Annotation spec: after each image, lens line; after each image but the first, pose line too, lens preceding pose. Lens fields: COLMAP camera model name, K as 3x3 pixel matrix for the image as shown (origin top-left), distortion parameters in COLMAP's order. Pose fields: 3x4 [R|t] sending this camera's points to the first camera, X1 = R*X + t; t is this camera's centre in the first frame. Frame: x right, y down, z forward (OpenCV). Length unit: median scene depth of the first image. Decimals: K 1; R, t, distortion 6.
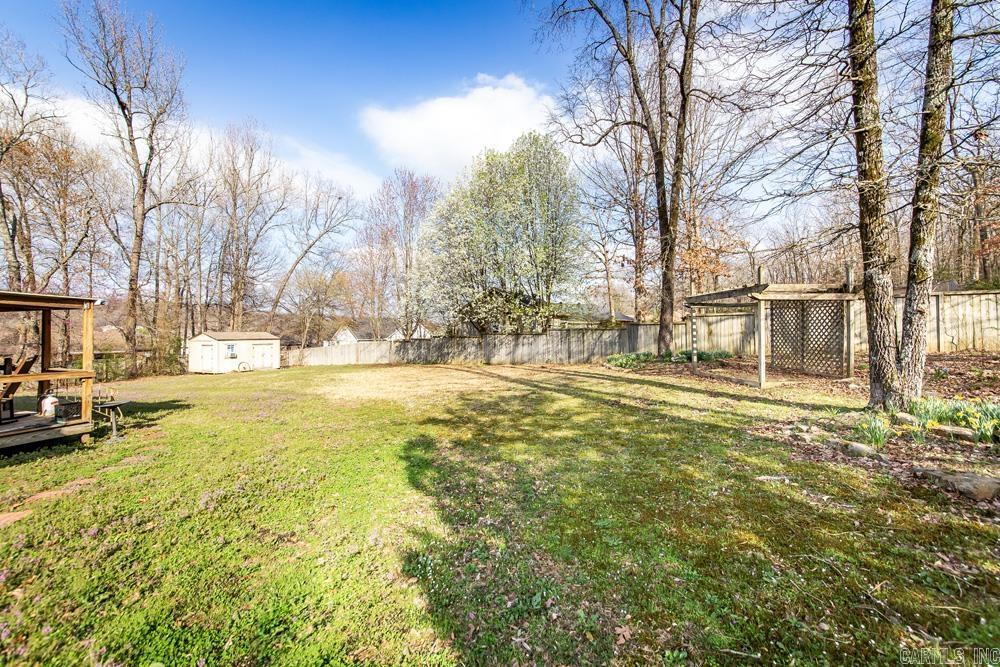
lens RADIAL K [[405.4, 0, 500.0], [0, 405.4, 333.5], [0, 0, 1]] dist [0.000324, 0.000148]
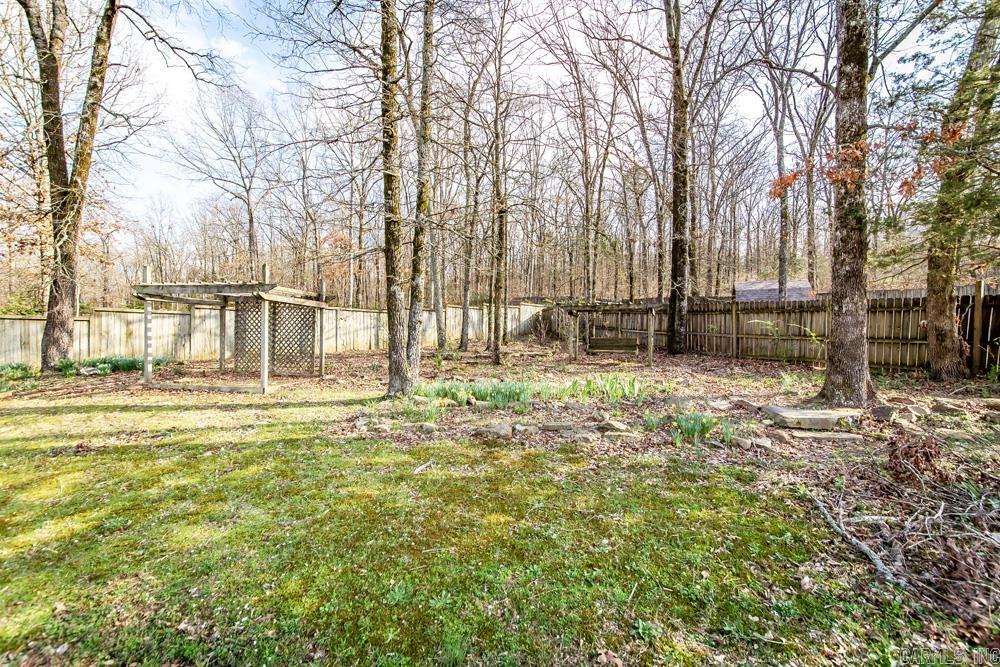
lens RADIAL K [[405.4, 0, 500.0], [0, 405.4, 333.5], [0, 0, 1]] dist [0.000324, 0.000148]
pose [[0.193108, 0.024108, 0.980881, -0.166830], [-0.012194, 0.999680, -0.022170, 0.008959], [-0.981102, -0.007680, 0.193340, 0.272339]]
